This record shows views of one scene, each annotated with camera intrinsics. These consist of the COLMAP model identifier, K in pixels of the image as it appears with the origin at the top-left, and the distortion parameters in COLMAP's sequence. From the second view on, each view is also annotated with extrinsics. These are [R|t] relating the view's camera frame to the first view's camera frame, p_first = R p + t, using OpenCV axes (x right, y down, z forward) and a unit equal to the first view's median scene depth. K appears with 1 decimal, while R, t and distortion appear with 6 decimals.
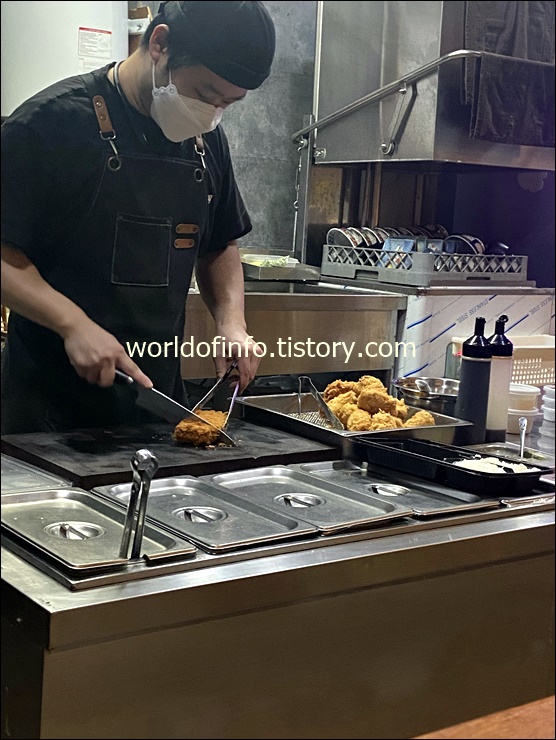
lens RADIAL K [[1120.8, 0, 276.1], [0, 1120.8, 332.8], [0, 0, 1]] dist [0.156029, -0.056122]
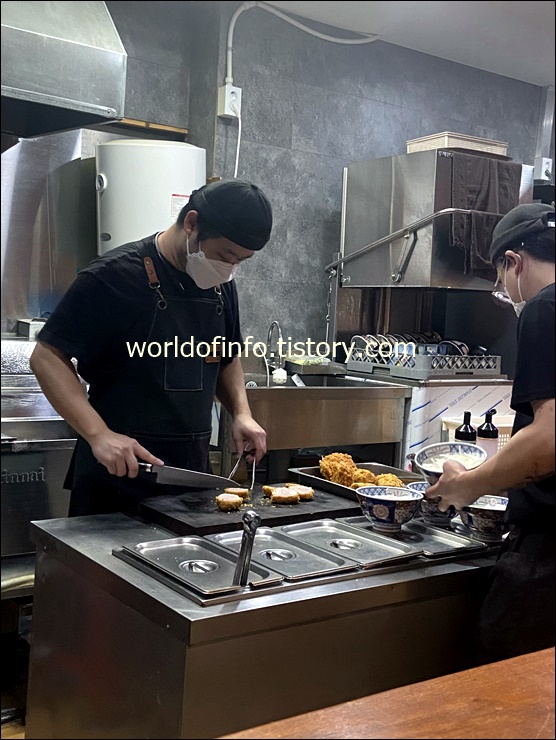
lens RADIAL K [[921.8, 0, 293.7], [0, 921.8, 359.9], [0, 0, 1]] dist [0.121176, -0.003356]
pose [[0.999992, -0.003219, -0.002328, -0.021926], [0.003125, 0.999223, -0.039296, -0.022029], [0.002453, 0.039288, 0.999225, -0.106090]]
